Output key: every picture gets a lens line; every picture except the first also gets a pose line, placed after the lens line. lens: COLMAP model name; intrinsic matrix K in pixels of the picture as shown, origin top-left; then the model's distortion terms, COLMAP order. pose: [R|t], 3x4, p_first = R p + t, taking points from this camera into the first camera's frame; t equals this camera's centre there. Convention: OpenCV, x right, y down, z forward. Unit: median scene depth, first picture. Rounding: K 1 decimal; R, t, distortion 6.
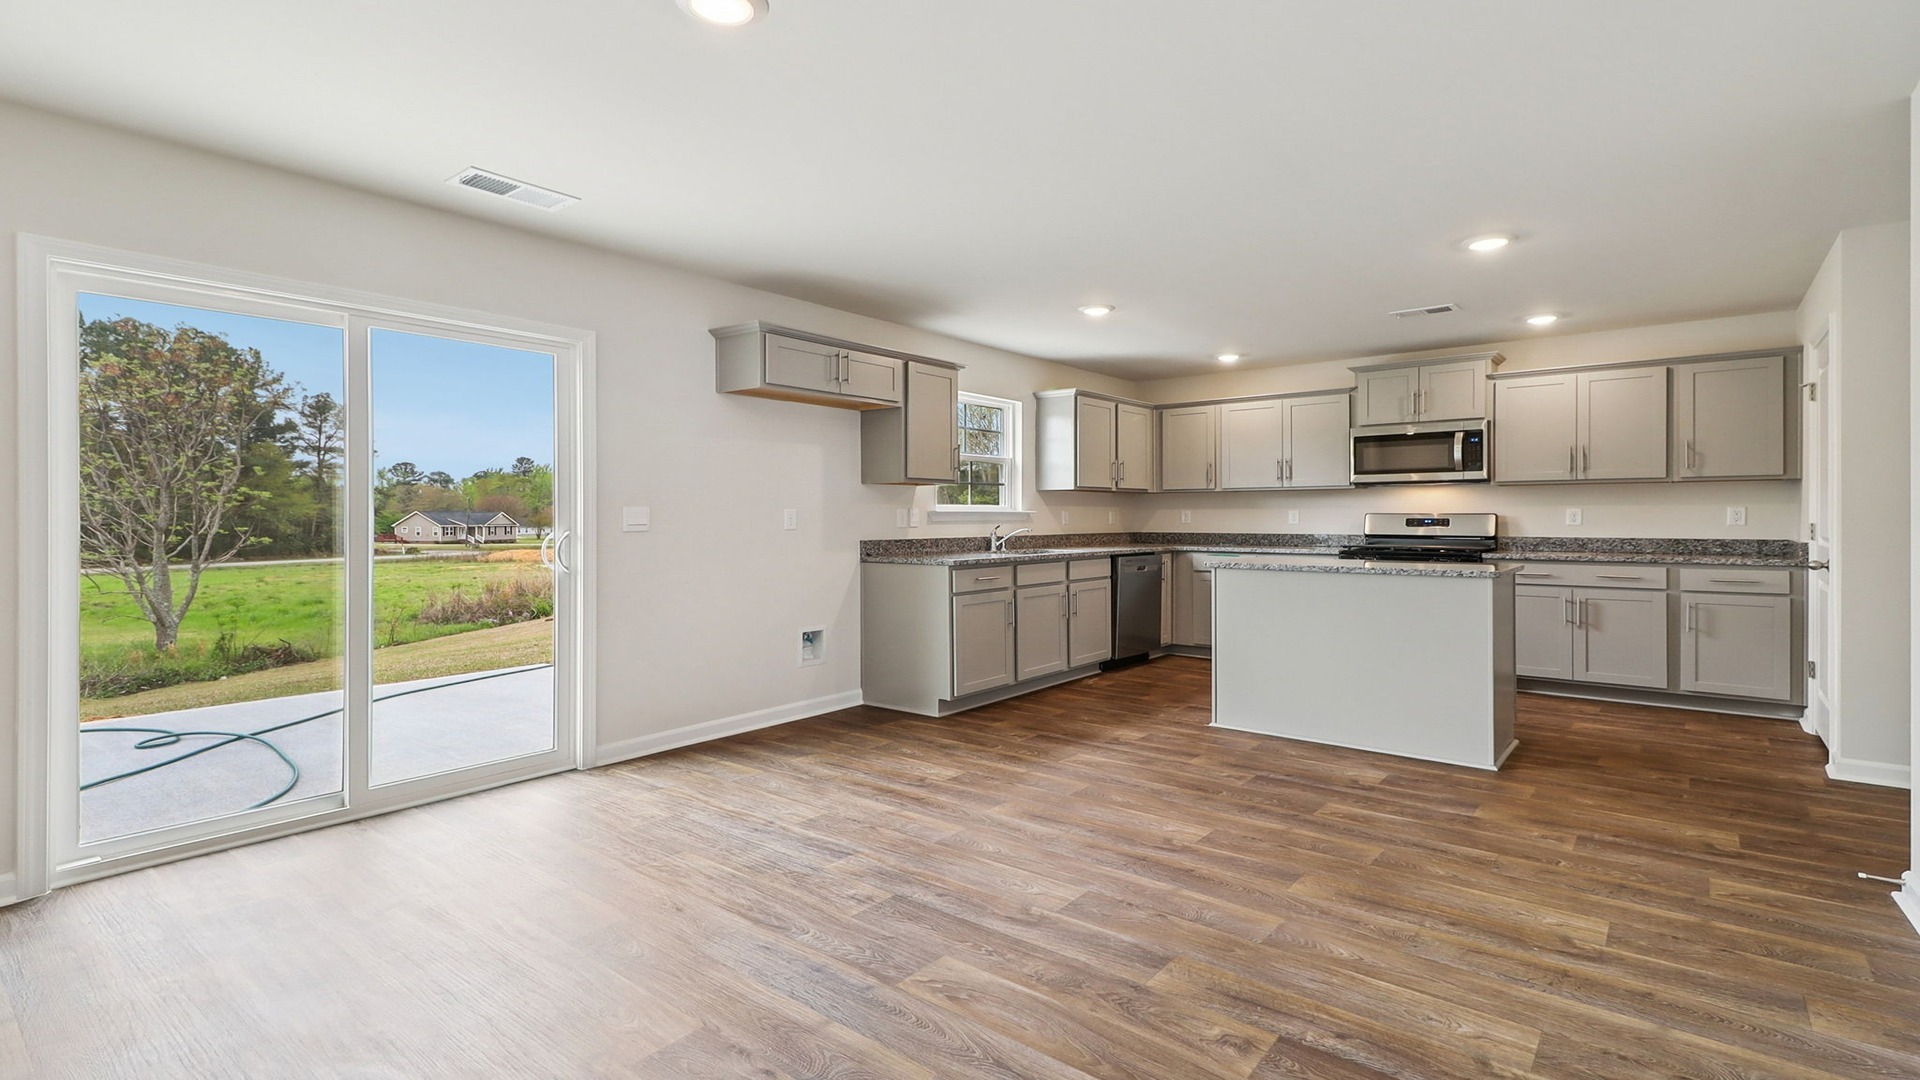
lens RADIAL K [[886.0, 0, 961.9], [0, 886.0, 518.6], [0, 0, 1]] dist [0.035189, -0.017139]
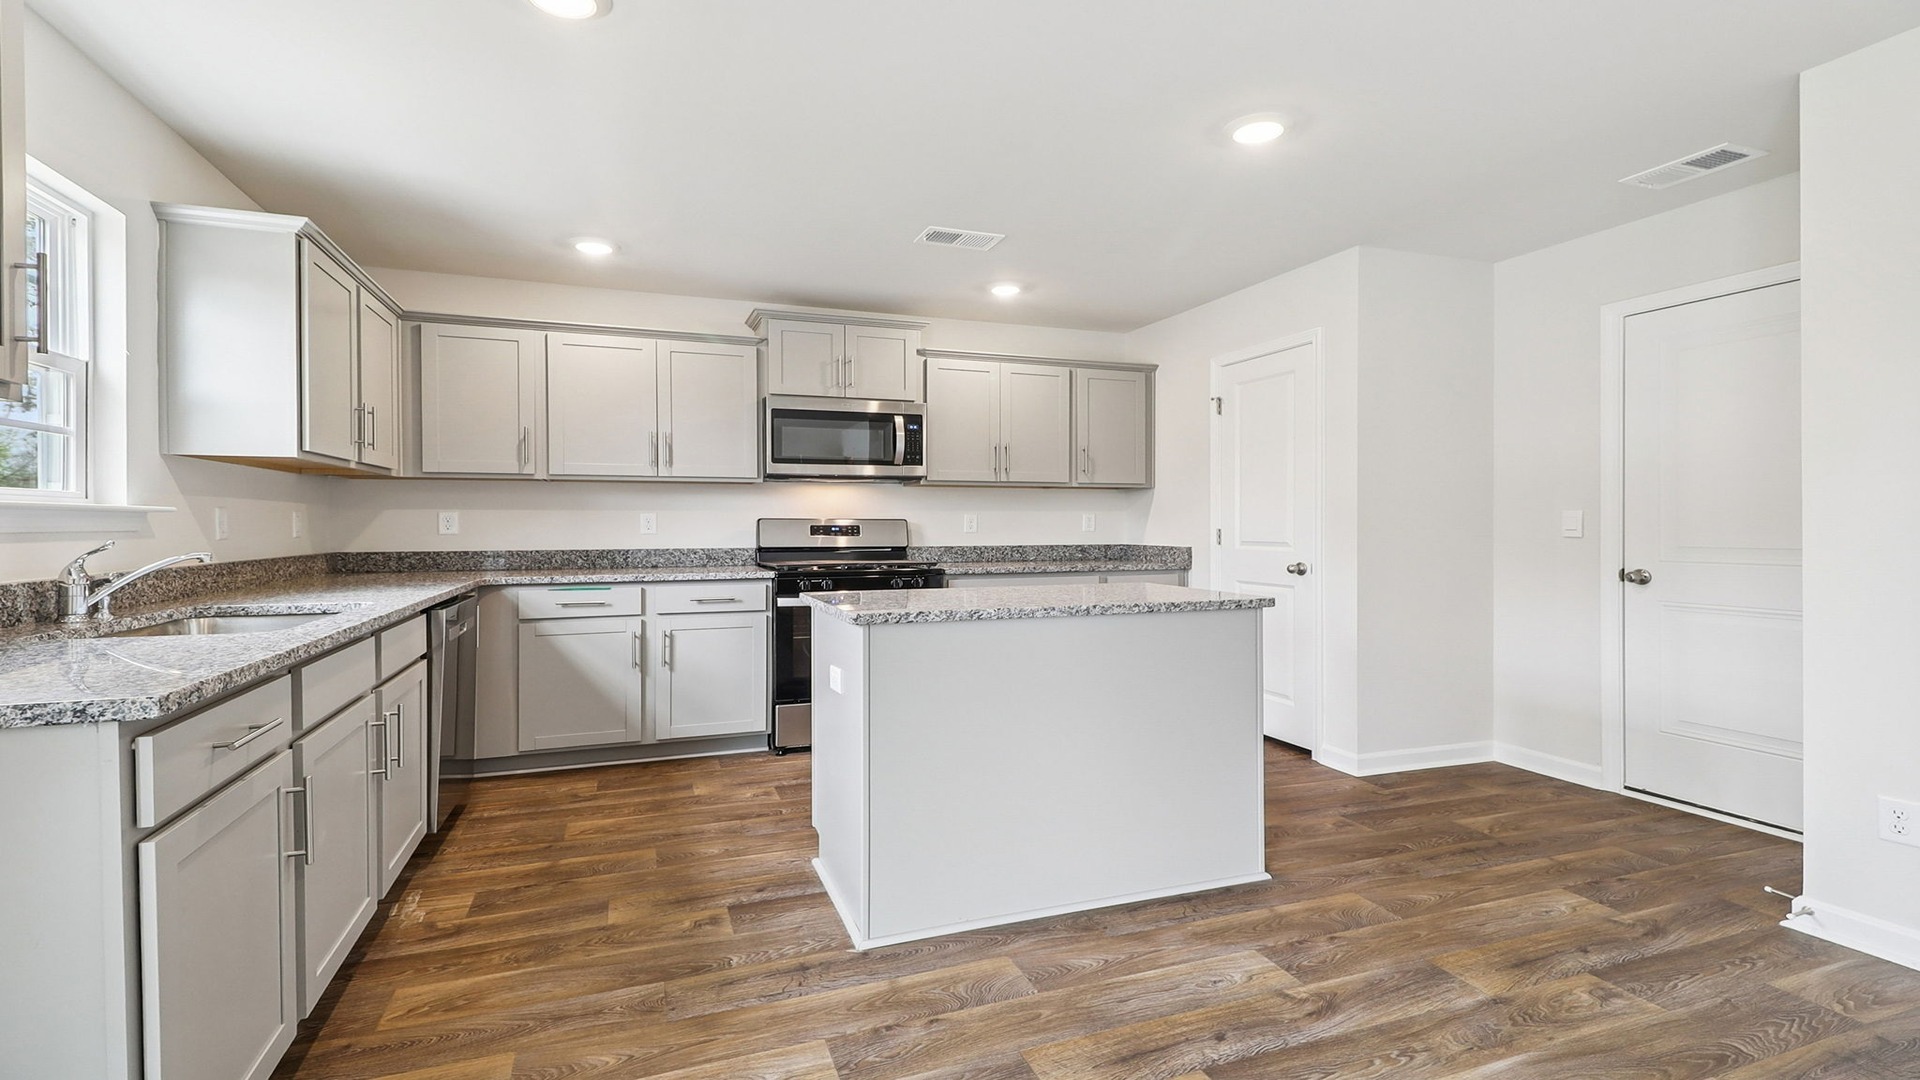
lens RADIAL K [[886.0, 0, 961.9], [0, 886.0, 518.6], [0, 0, 1]] dist [0.035189, -0.017139]
pose [[0.508542, 0.005951, 0.861017, -0.090276], [0.002486, 0.999962, -0.008379, 0.001044], [-0.861034, 0.006401, 0.508508, 0.554642]]
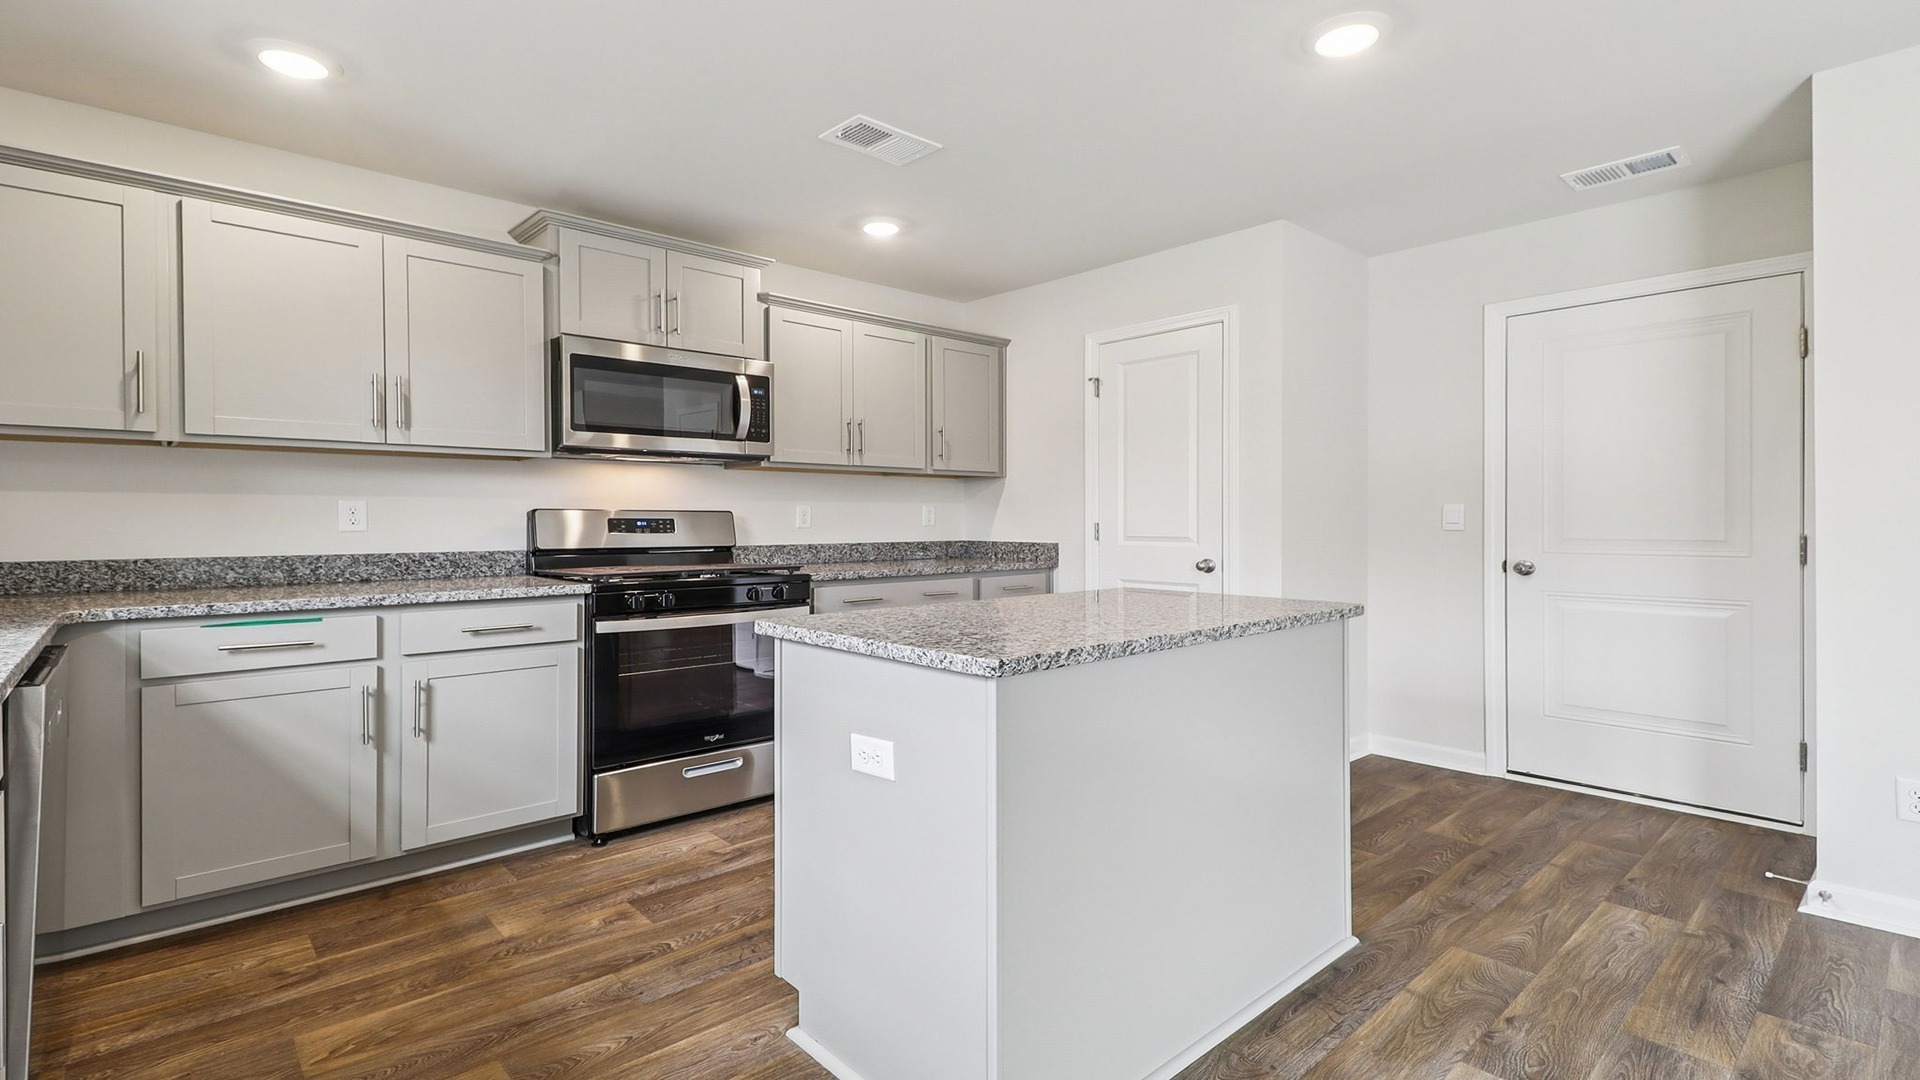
lens RADIAL K [[886.0, 0, 961.9], [0, 886.0, 518.6], [0, 0, 1]] dist [0.035189, -0.017139]
pose [[0.153546, 0.002011, 0.988139, -0.017365], [0.002818, 0.999993, -0.002473, 0.002119], [-0.988137, 0.003164, 0.153540, 0.760875]]
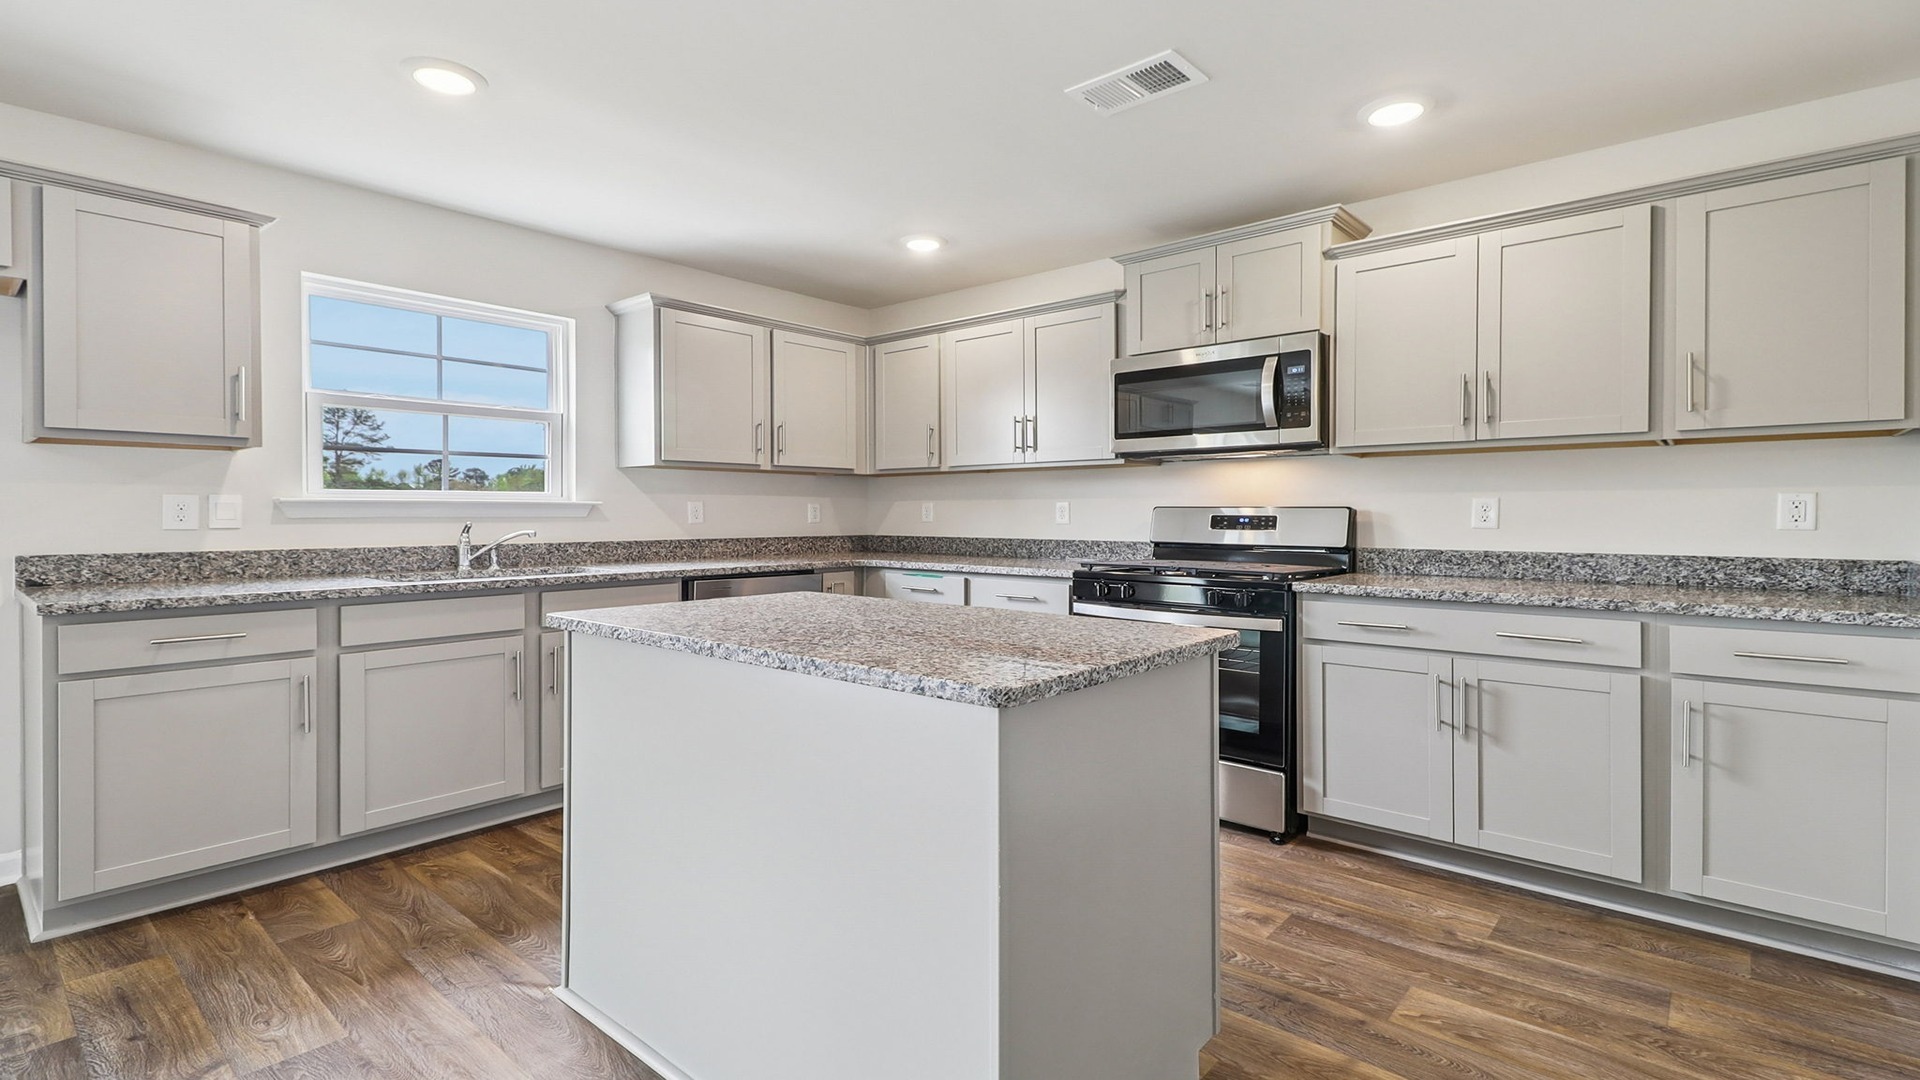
lens RADIAL K [[886.0, 0, 961.9], [0, 886.0, 518.6], [0, 0, 1]] dist [0.035189, -0.017139]
pose [[0.999380, 0.002267, -0.035149, 0.387159], [-0.002149, 0.999992, 0.003383, 0.000573], [0.035156, -0.003305, 0.999376, 0.451473]]
